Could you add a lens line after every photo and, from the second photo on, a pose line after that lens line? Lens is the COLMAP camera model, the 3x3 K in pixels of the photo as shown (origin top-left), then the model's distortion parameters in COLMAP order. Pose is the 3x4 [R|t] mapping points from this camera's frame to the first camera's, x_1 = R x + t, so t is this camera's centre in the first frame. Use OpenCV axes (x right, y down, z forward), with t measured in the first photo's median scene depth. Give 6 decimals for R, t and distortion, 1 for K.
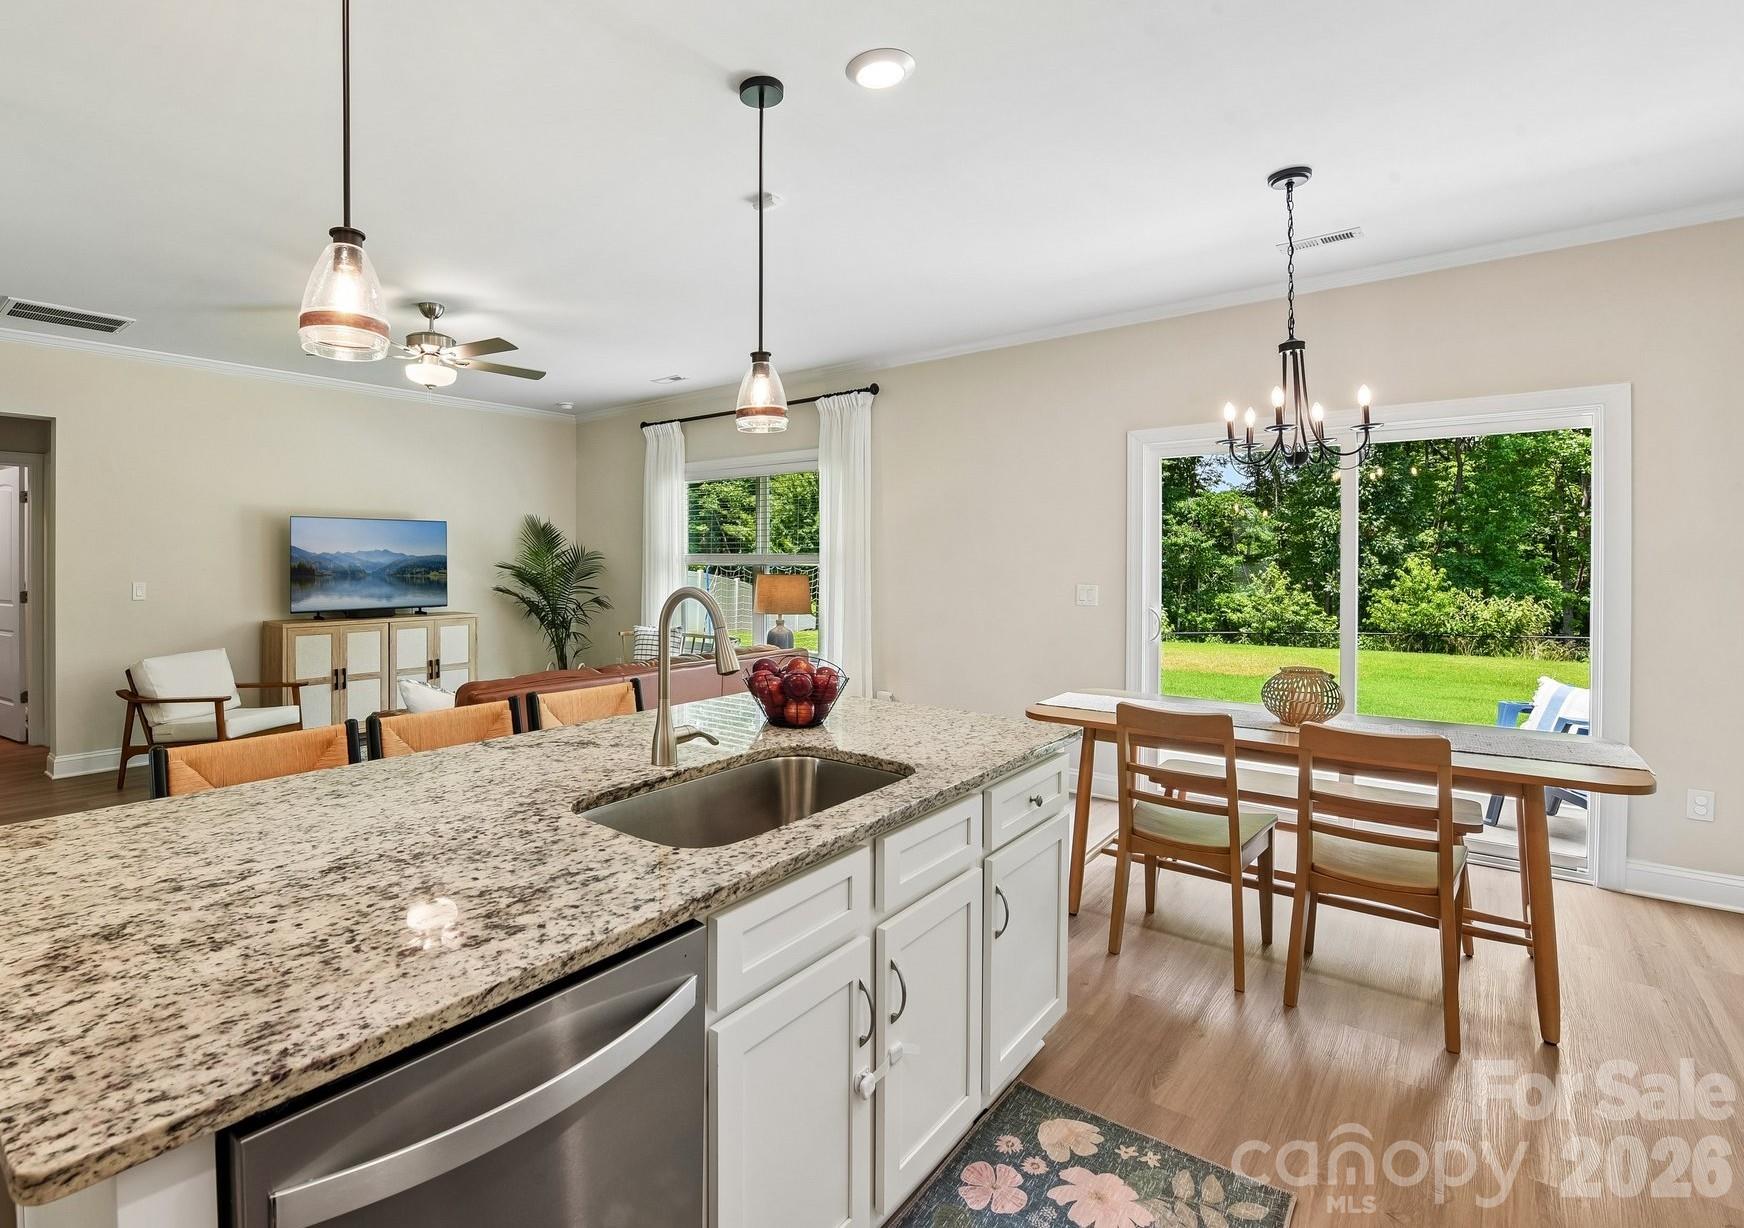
lens RADIAL K [[830.3, 0, 700.6], [0, 830.3, 550.7], [0, 0, 1]] dist [-0.014191, -0.000893]
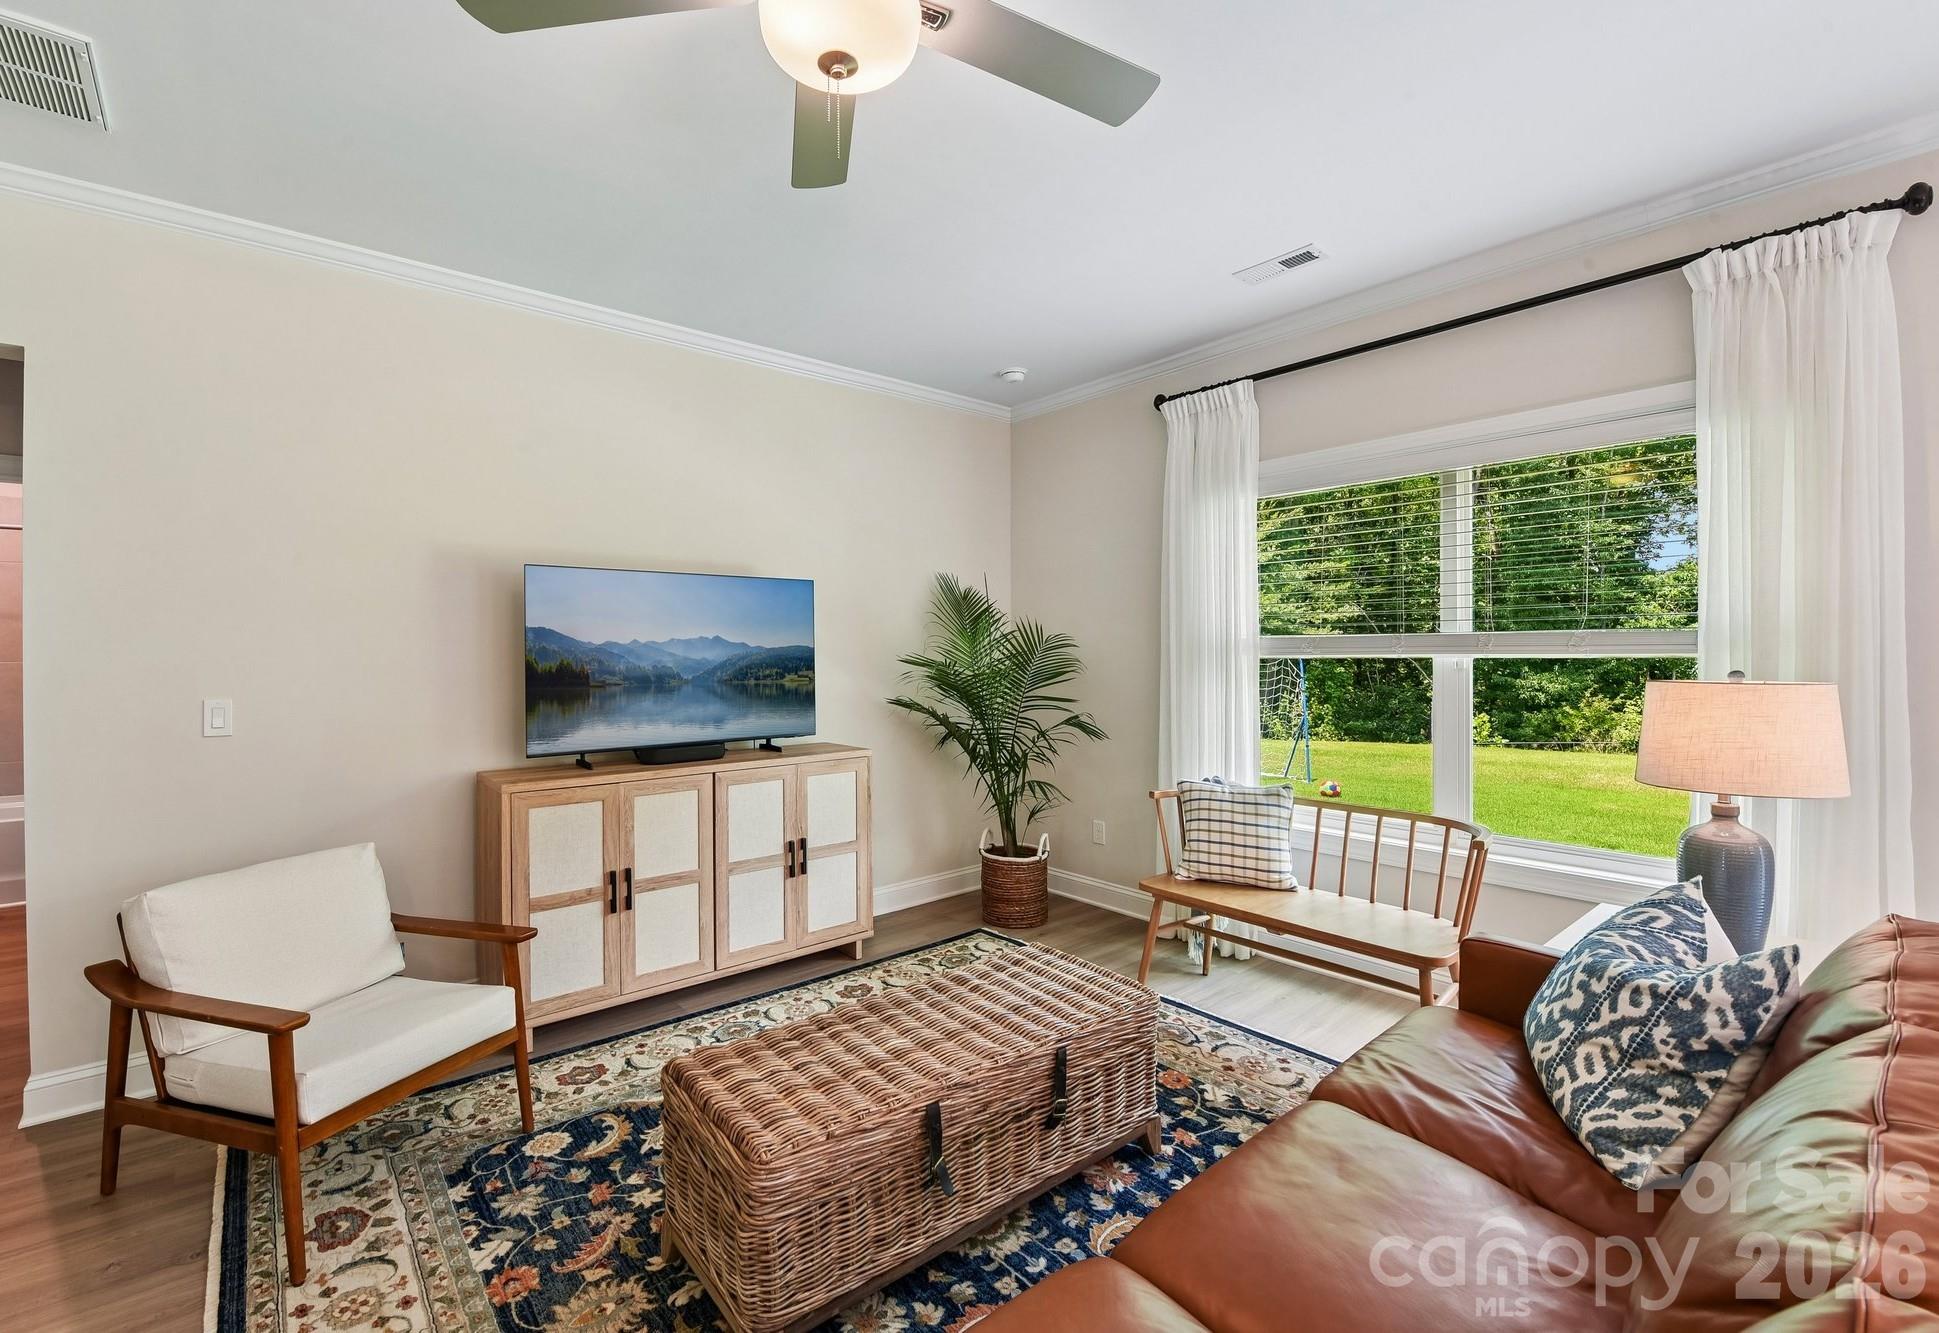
lens RADIAL K [[840.5, 0, 919.0], [0, 840.5, 647.5], [0, 0, 1]] dist [-0.005614, -0.000828]
pose [[0.991976, -0.009877, -0.126038, -0.188386], [0.010700, 0.999926, 0.005847, 0.006546], [0.125970, -0.007149, 0.992008, 0.514154]]
